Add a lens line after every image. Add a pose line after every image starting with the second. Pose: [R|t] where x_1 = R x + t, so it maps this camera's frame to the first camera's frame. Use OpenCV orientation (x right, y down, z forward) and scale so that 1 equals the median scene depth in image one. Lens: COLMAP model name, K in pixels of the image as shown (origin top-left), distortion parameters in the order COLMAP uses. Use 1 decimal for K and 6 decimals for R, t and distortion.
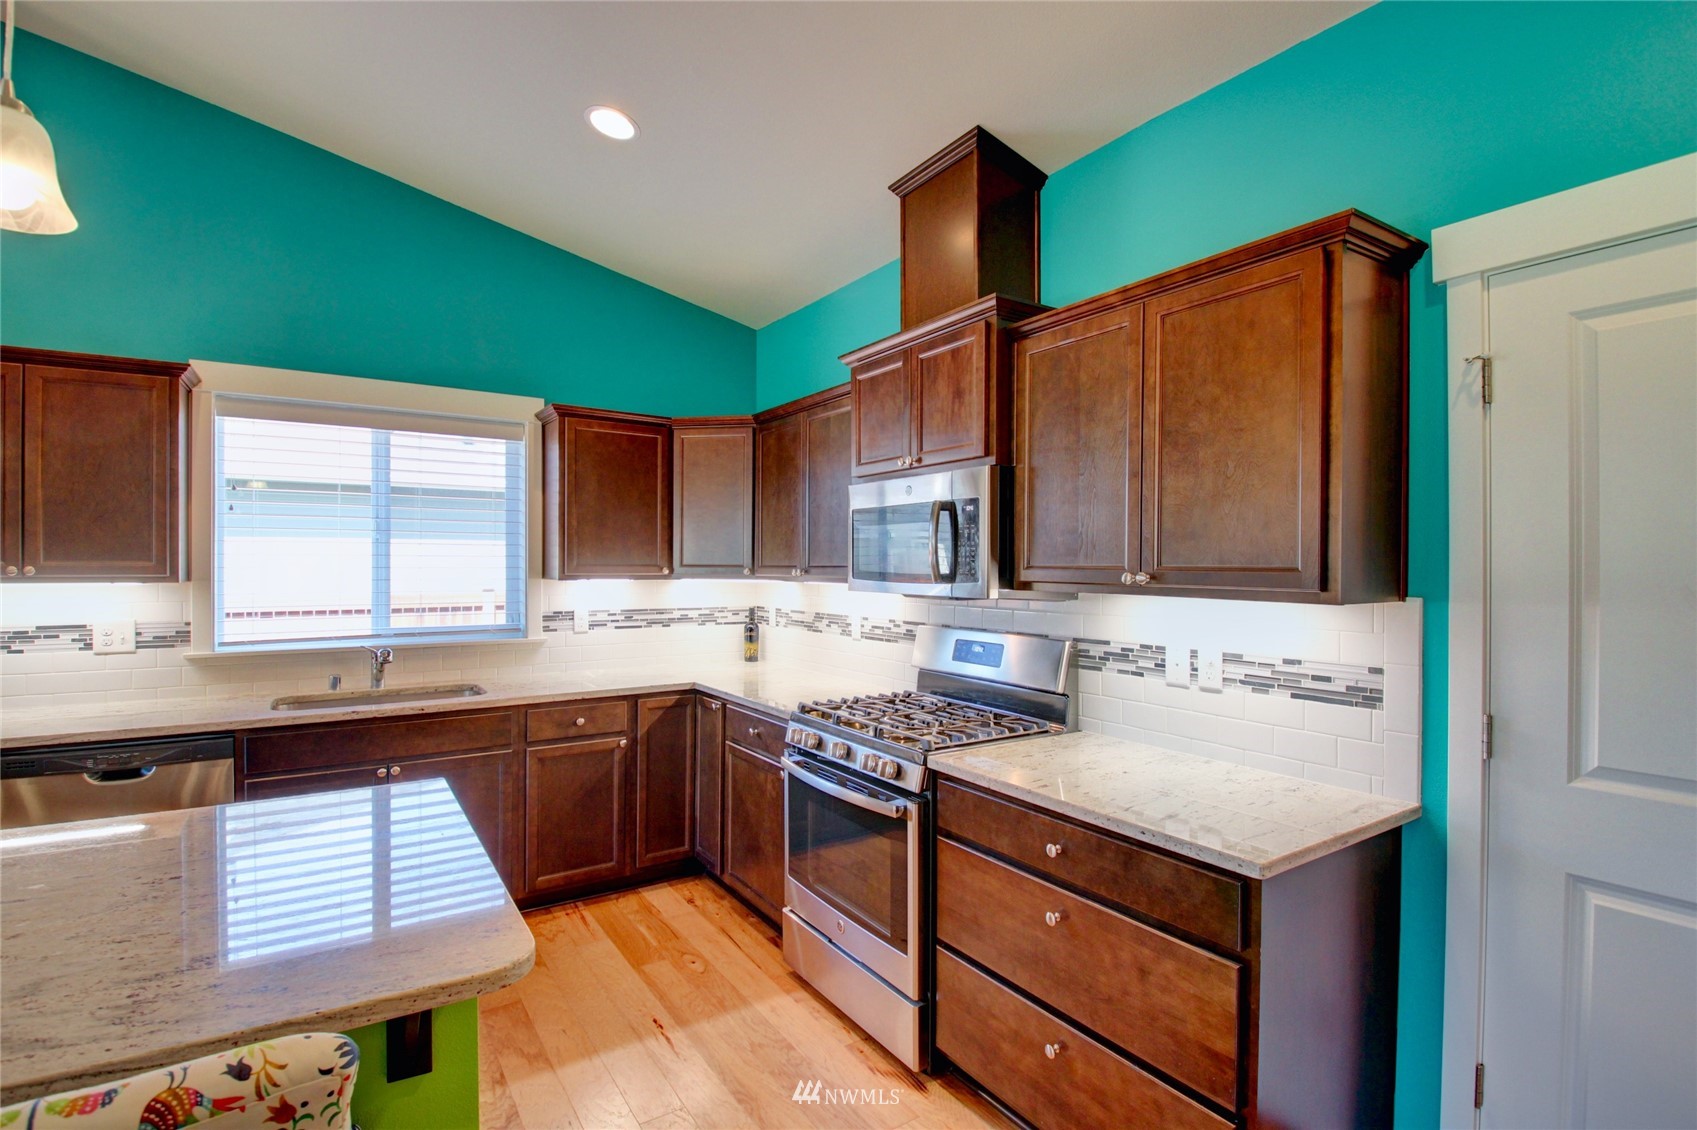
lens RADIAL K [[800.5, 0, 841.8], [0, 800.5, 568.2], [0, 0, 1]] dist [0.017736, -0.026500]
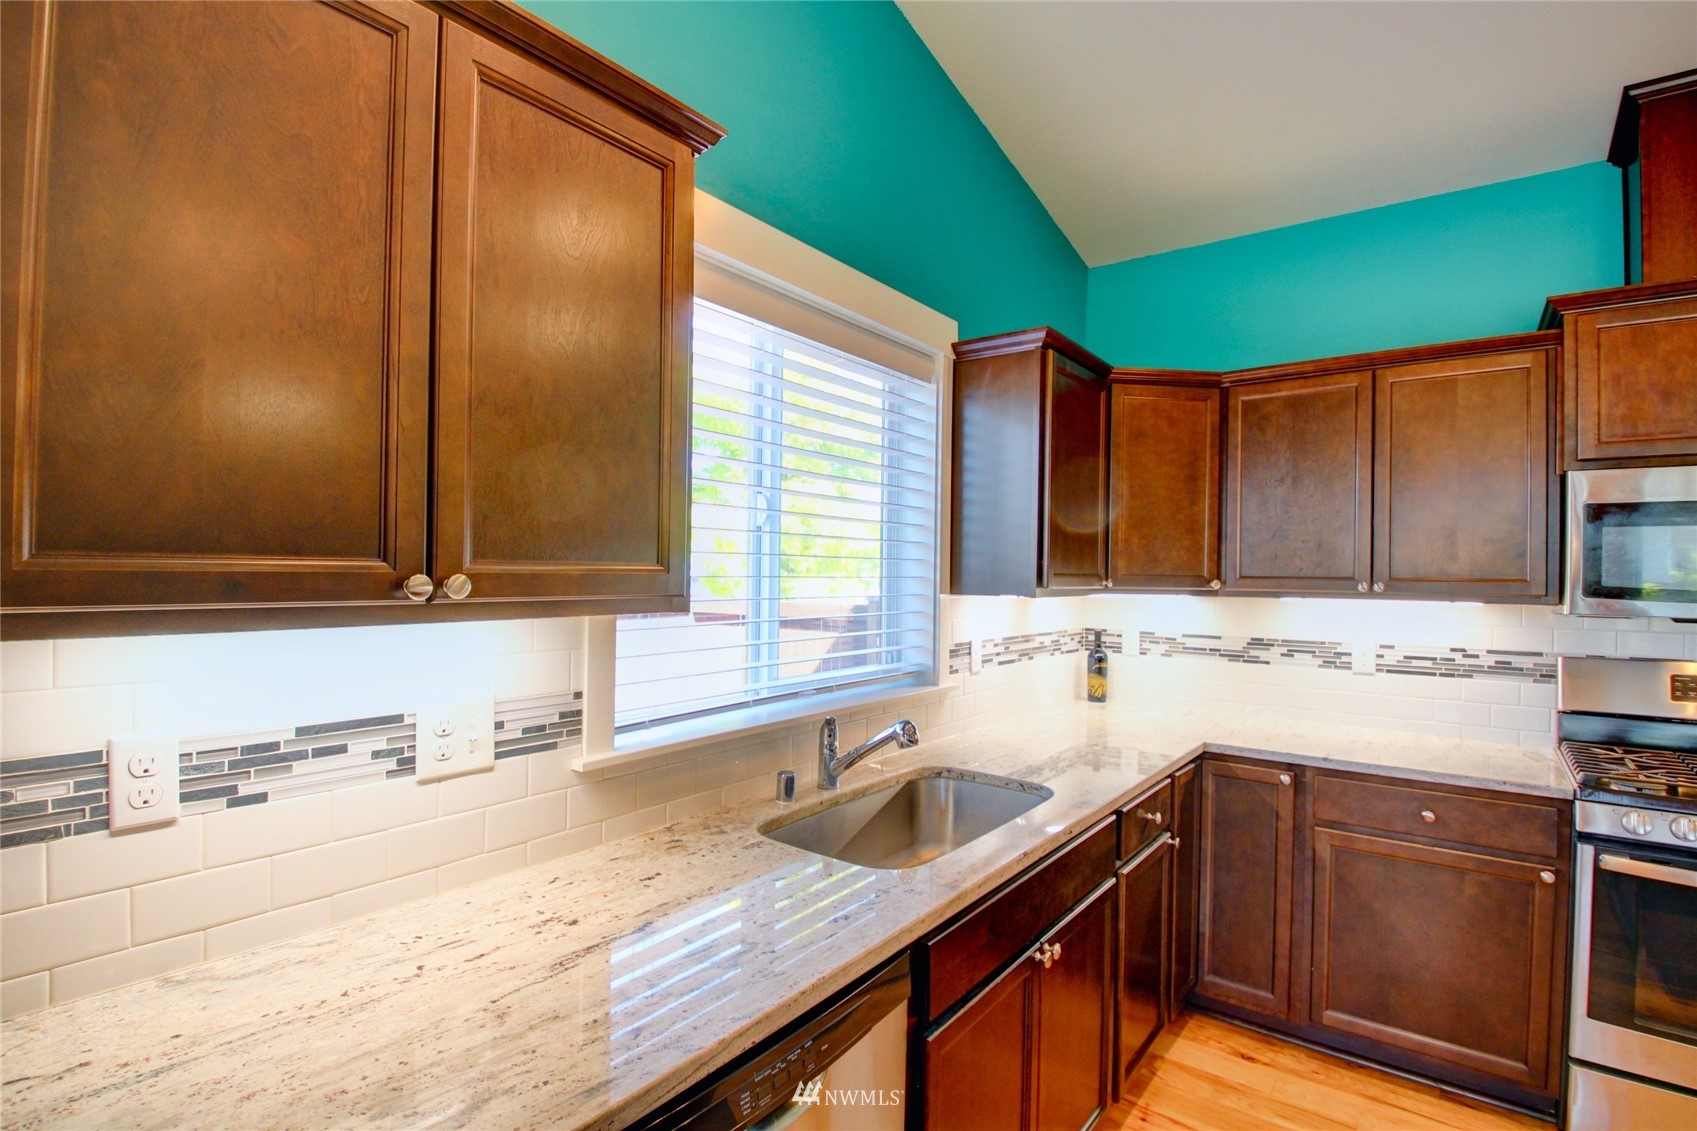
lens RADIAL K [[800.5, 0, 841.8], [0, 800.5, 568.7], [0, 0, 1]] dist [0.017736, -0.026500]
pose [[0.945322, 0.009605, 0.325998, -0.777802], [-0.007964, 0.999948, -0.006369, -0.003455], [-0.326043, 0.003424, 0.945349, 0.472296]]
